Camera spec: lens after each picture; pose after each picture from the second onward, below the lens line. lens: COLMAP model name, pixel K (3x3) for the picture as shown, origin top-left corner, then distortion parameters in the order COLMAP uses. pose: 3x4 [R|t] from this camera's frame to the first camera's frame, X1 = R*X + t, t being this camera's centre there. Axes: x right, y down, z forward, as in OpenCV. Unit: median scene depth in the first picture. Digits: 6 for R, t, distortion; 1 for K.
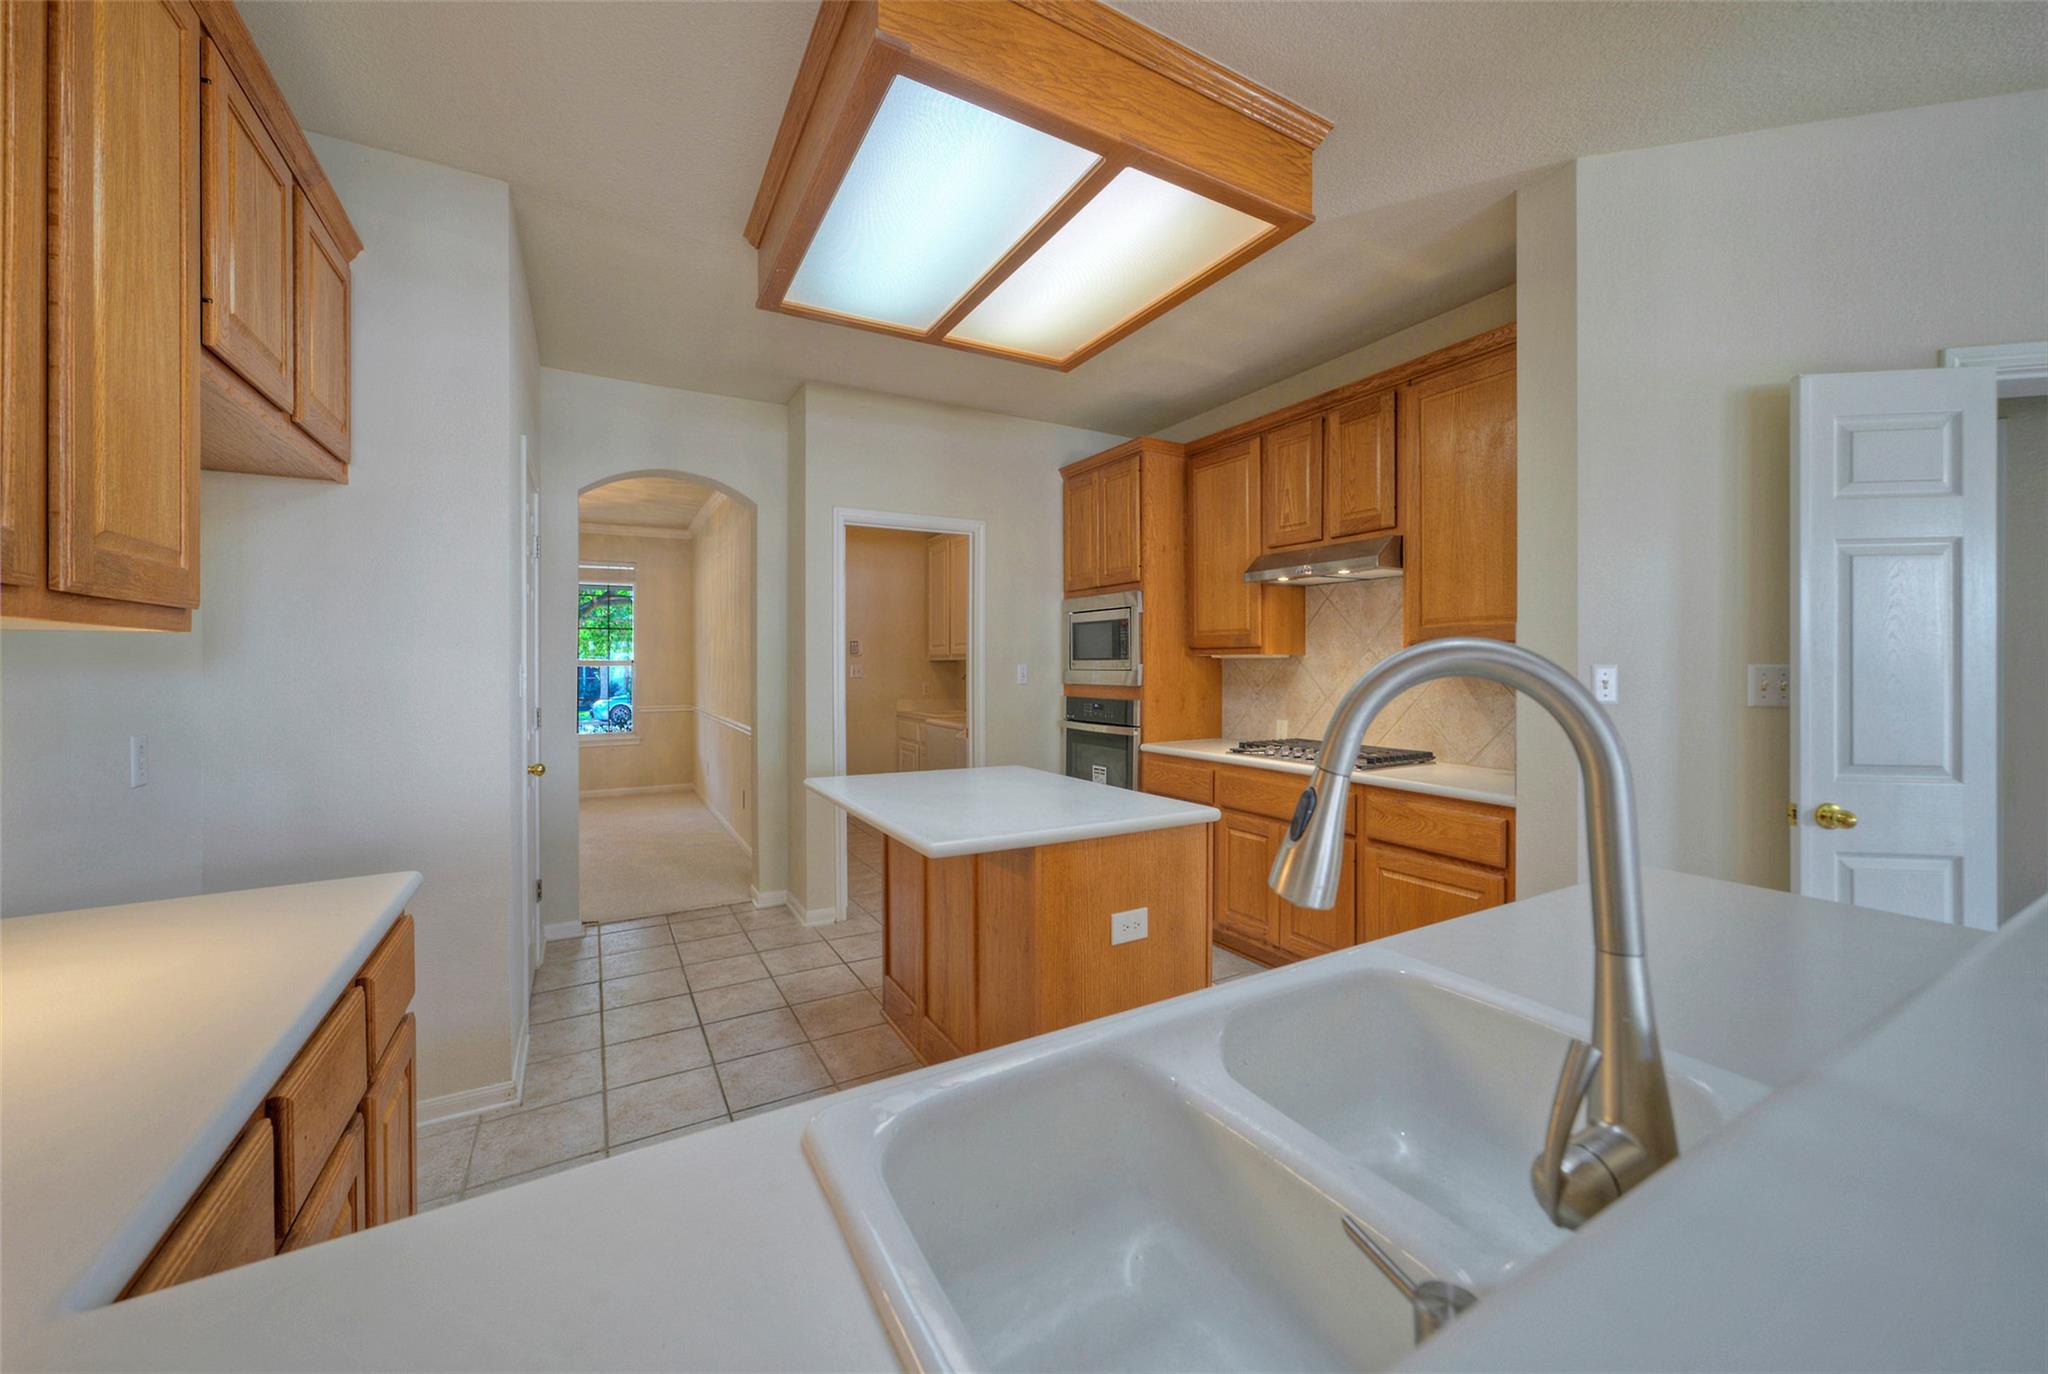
lens RADIAL K [[767.8, 0, 1009.4], [0, 767.8, 656.6], [0, 0, 1]] dist [-0.011154, 0.002108]
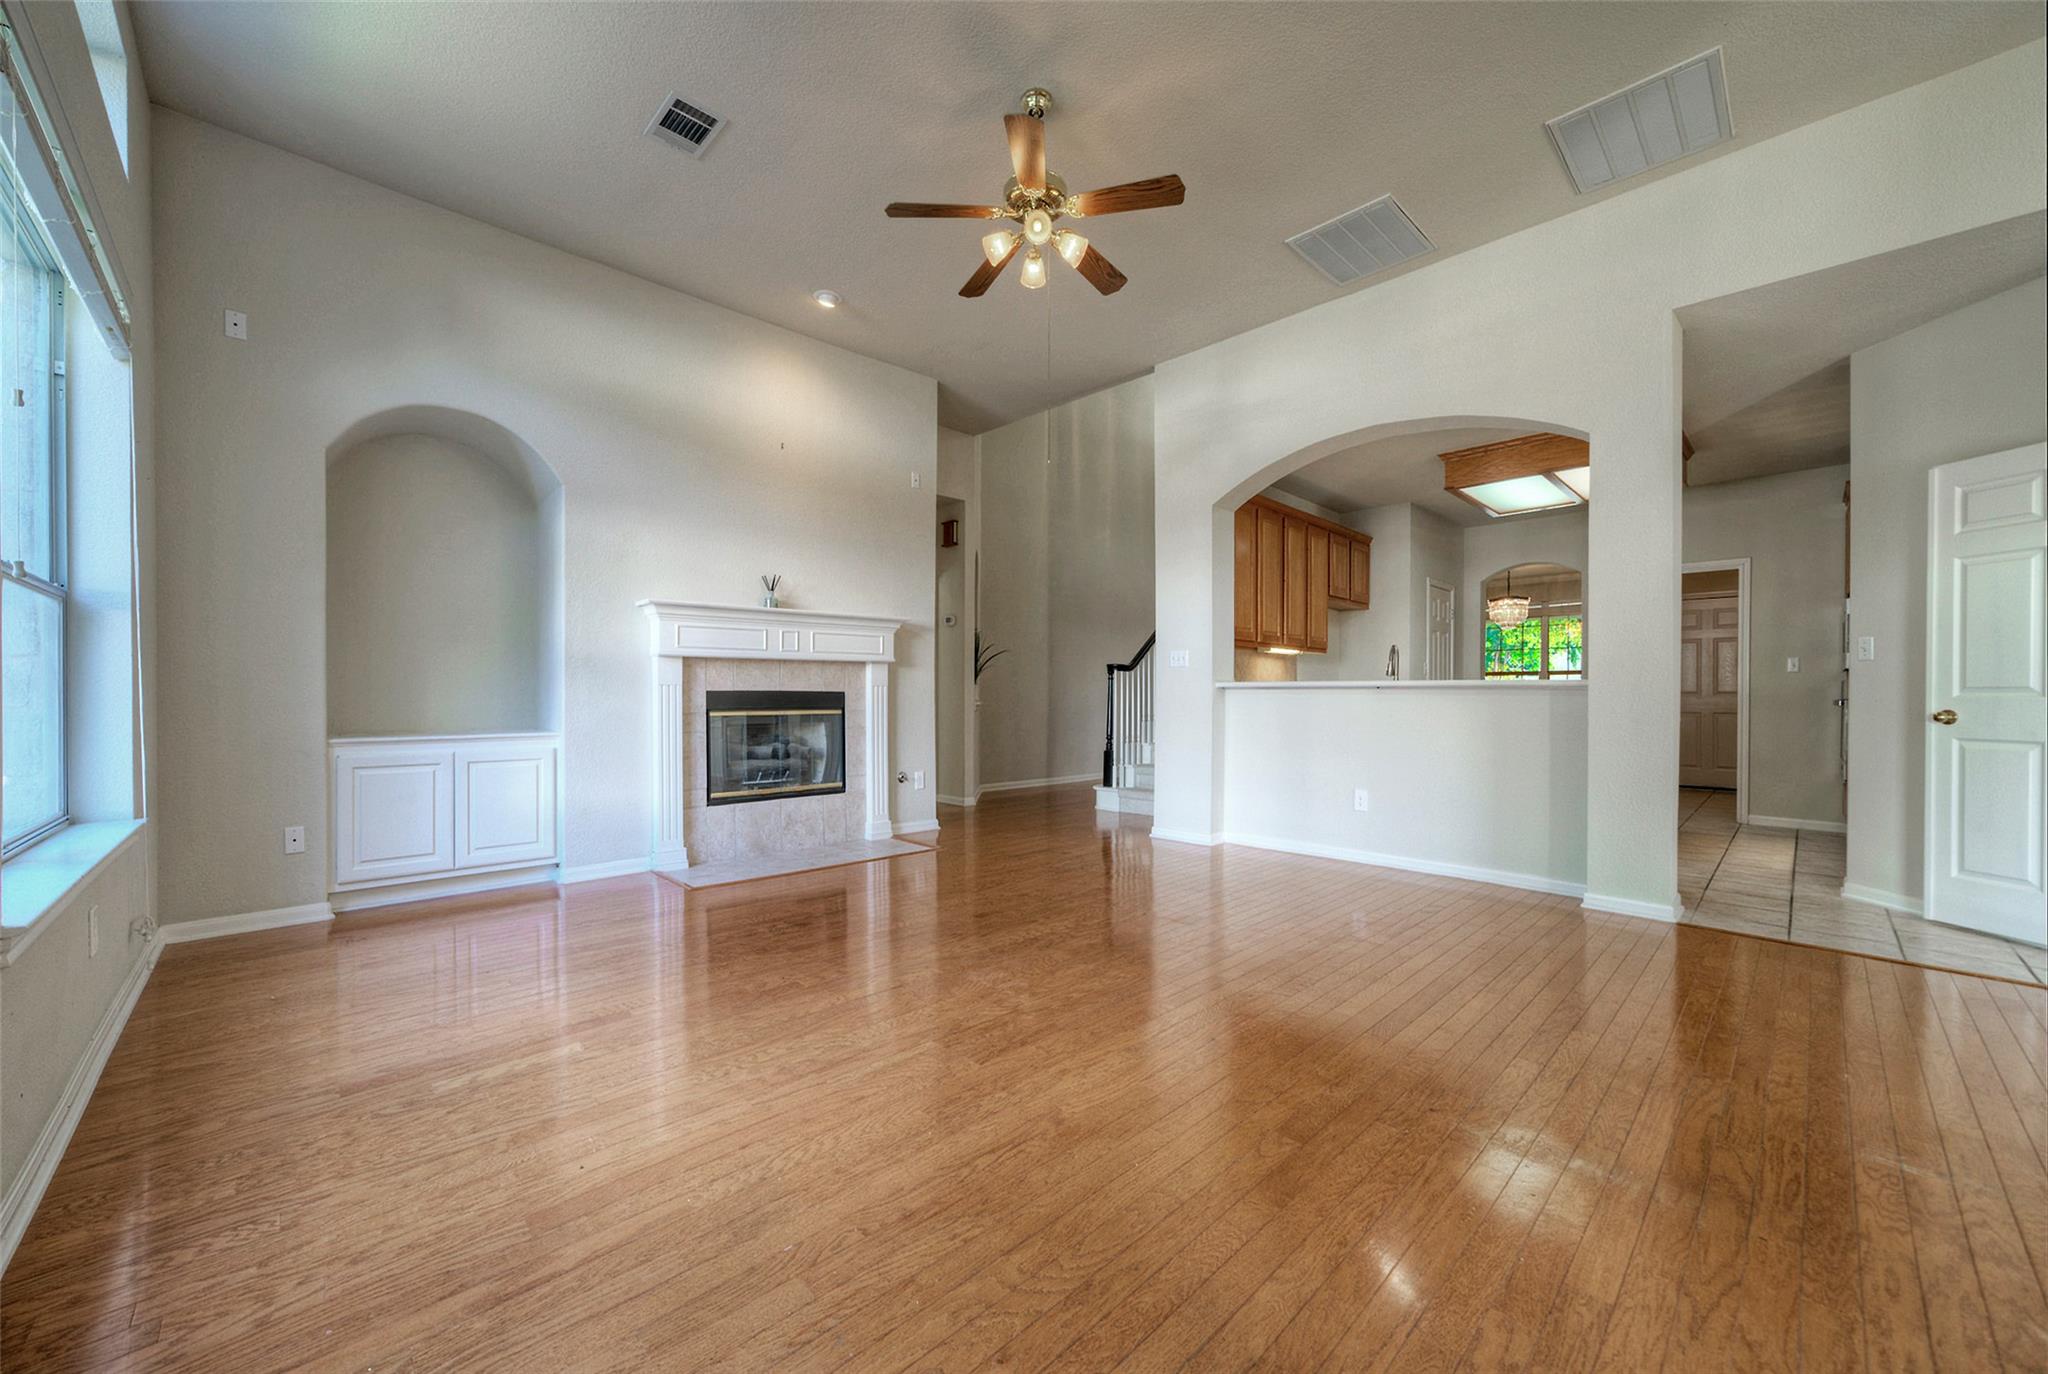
lens RADIAL K [[767.8, 0, 1008.1], [0, 767.8, 693.6], [0, 0, 1]] dist [-0.011154, 0.002108]
pose [[0.231852, 0.003689, -0.972744, 1.953237], [0.003218, 0.999984, 0.004559, 0.122425], [0.972746, -0.004187, 0.231837, -1.281177]]
